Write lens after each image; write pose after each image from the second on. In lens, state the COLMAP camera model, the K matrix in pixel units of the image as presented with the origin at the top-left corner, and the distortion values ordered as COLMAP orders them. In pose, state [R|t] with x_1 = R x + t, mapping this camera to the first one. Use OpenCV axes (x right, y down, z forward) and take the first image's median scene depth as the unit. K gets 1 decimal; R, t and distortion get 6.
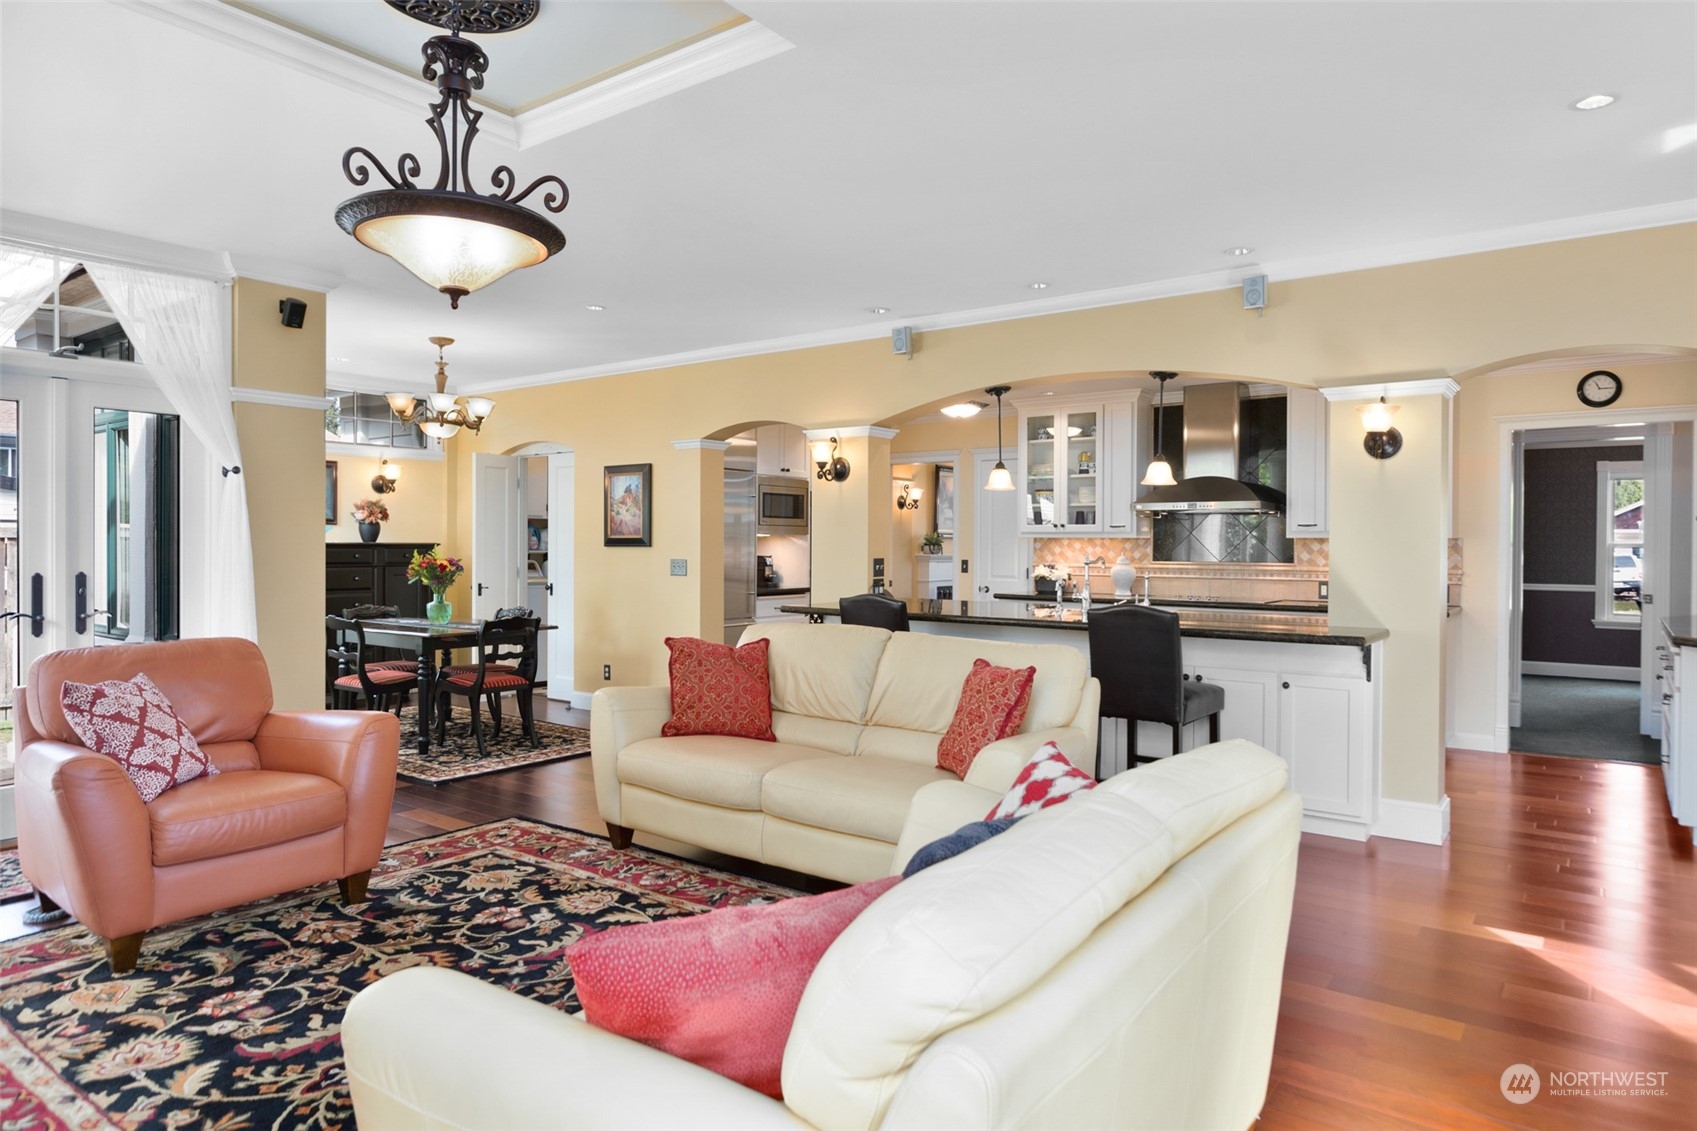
lens RADIAL K [[1042.4, 0, 830.6], [0, 1042.4, 539.8], [0, 0, 1]] dist [0.005154, 0.000611]
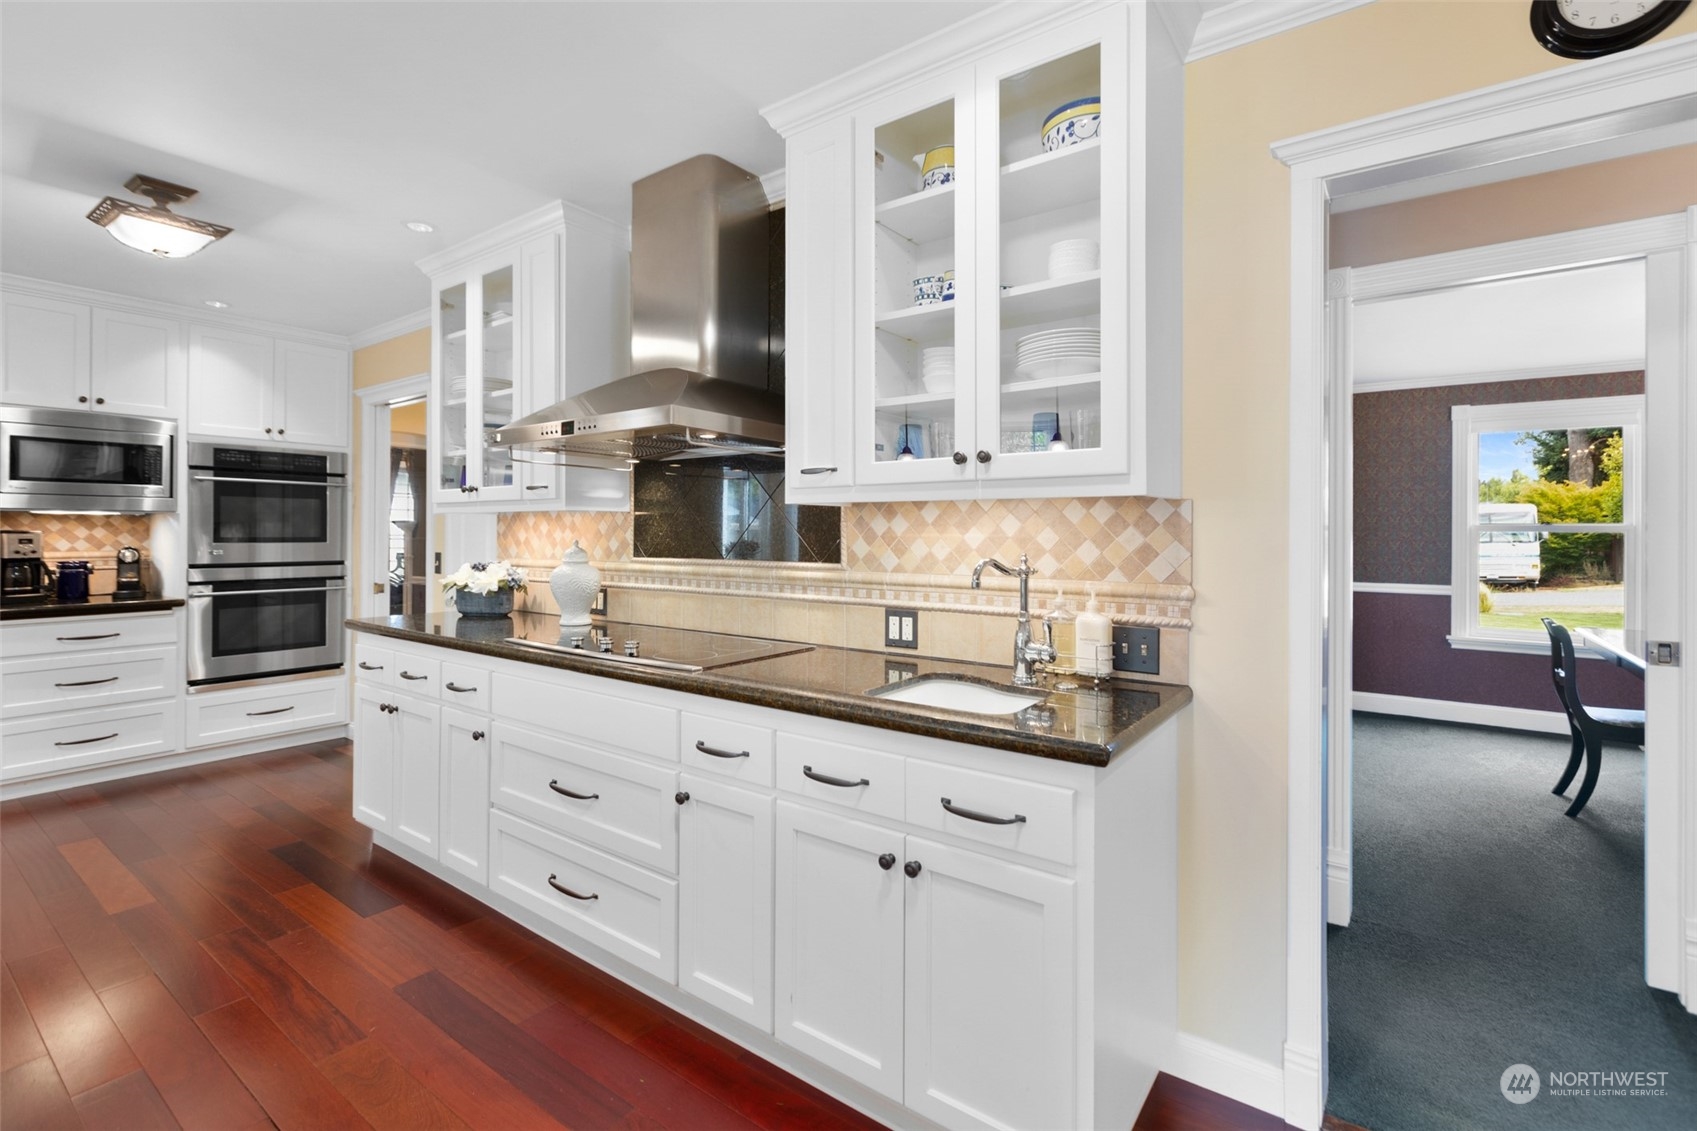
lens RADIAL K [[758.2, 0, 844.3], [0, 758.2, 526.9], [0, 0, 1]] dist [0.000444, -0.001891]
pose [[0.999980, -0.002088, 0.005977, 0.409402], [0.002109, 0.999992, -0.003366, 0.007230], [-0.005970, 0.003379, 0.999976, 0.626053]]
